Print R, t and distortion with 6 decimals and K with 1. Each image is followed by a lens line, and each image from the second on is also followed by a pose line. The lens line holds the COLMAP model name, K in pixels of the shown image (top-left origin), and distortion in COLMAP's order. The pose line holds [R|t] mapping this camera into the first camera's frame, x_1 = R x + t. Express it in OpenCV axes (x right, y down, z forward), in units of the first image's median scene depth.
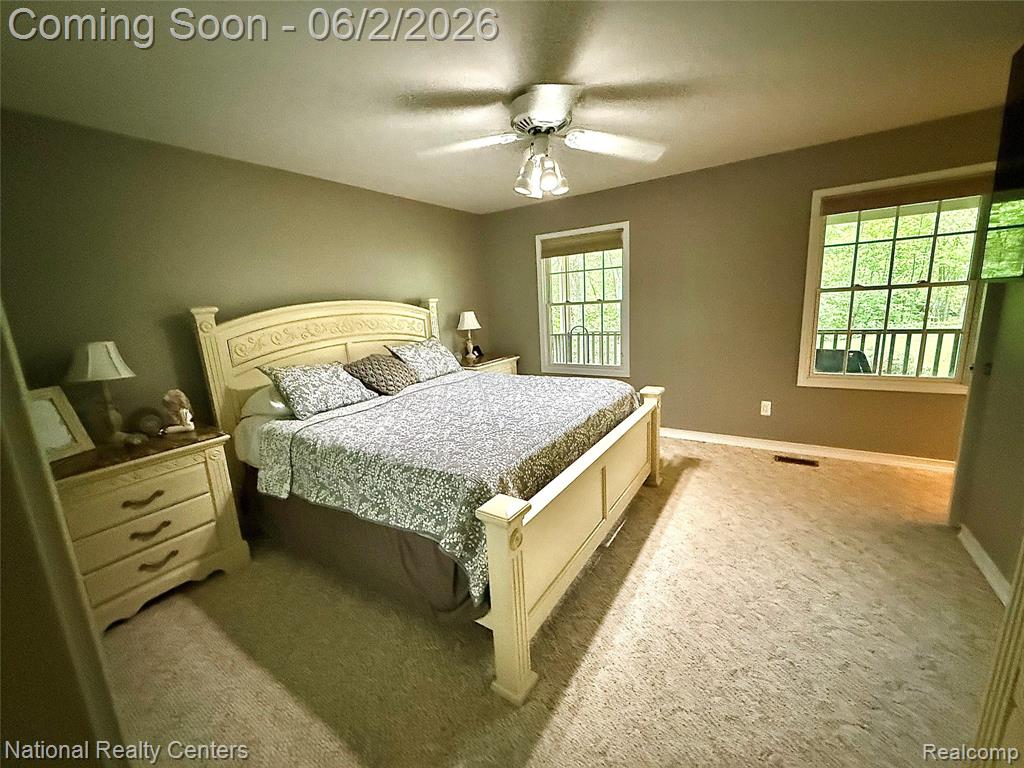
lens RADIAL K [[407.8, 0, 510.6], [0, 407.8, 383.8], [0, 0, 1]] dist [0.001199, 0.000050]
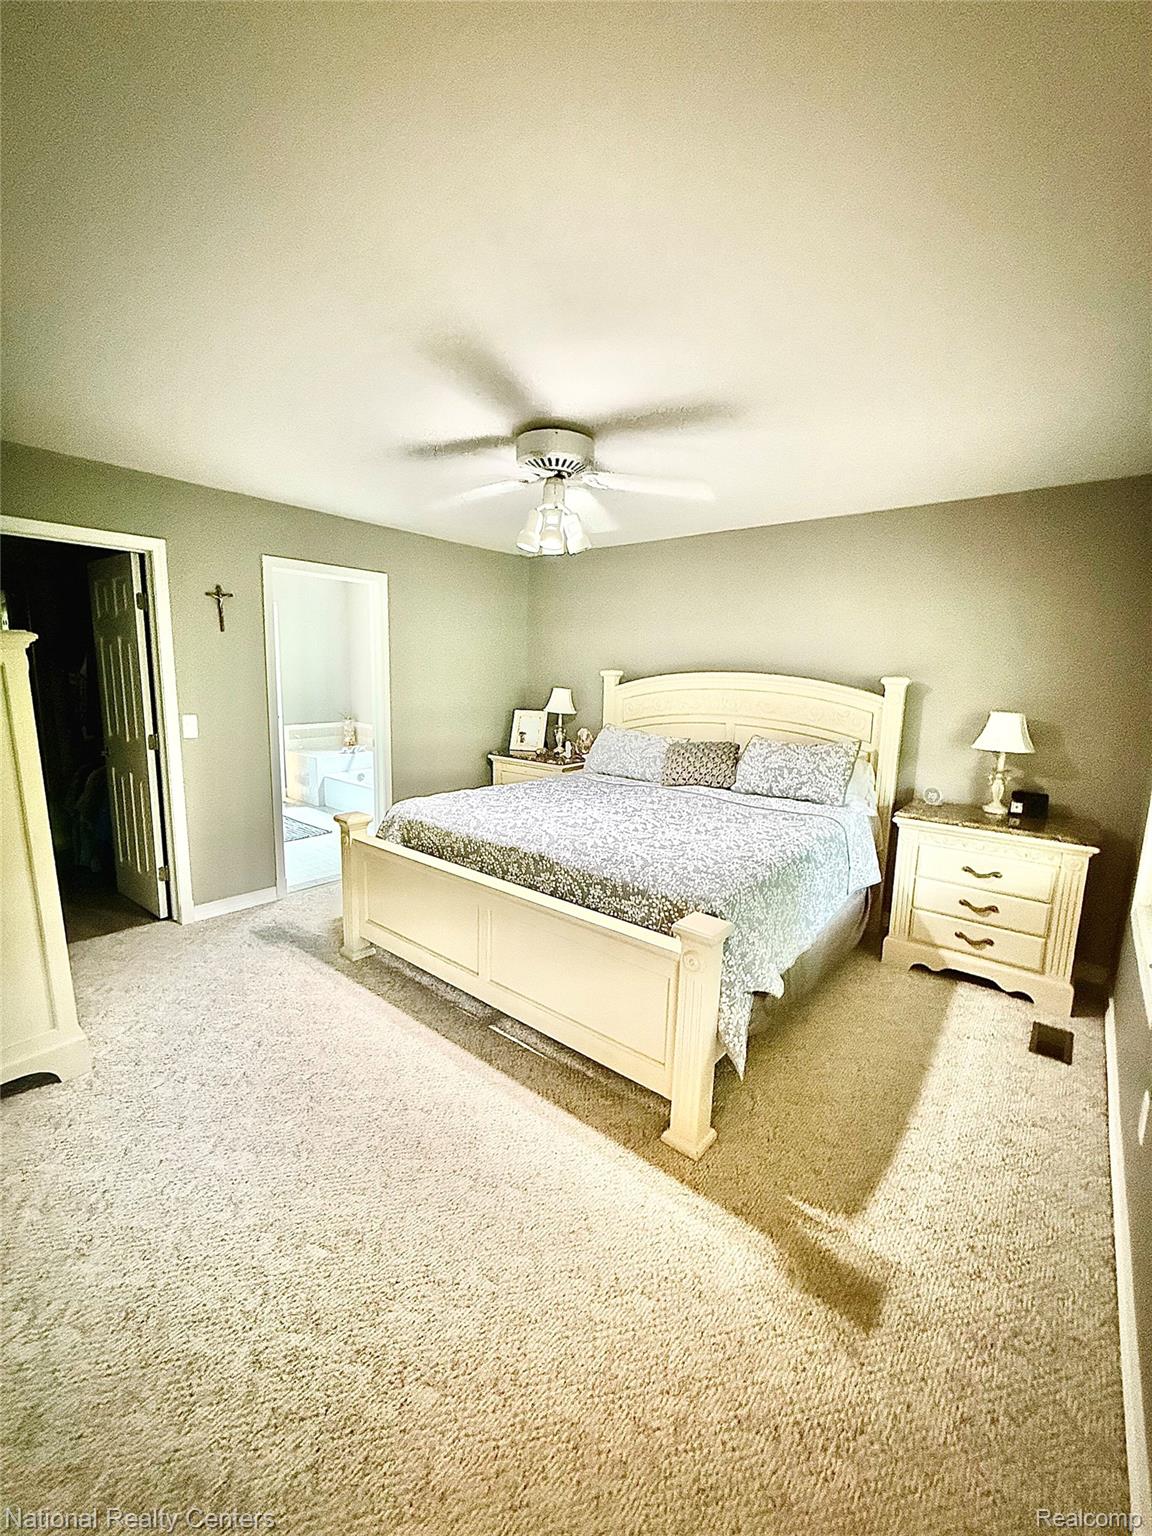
lens RADIAL K [[612.8, 0, 576.8], [0, 612.8, 763.5], [0, 0, 1]] dist [0.000950, 0.000295]
pose [[-0.118546, 0.212778, -0.969883, 0.806730], [-0.208340, 0.949697, 0.233814, -0.232162], [0.970846, 0.229783, -0.068253, 0.750791]]
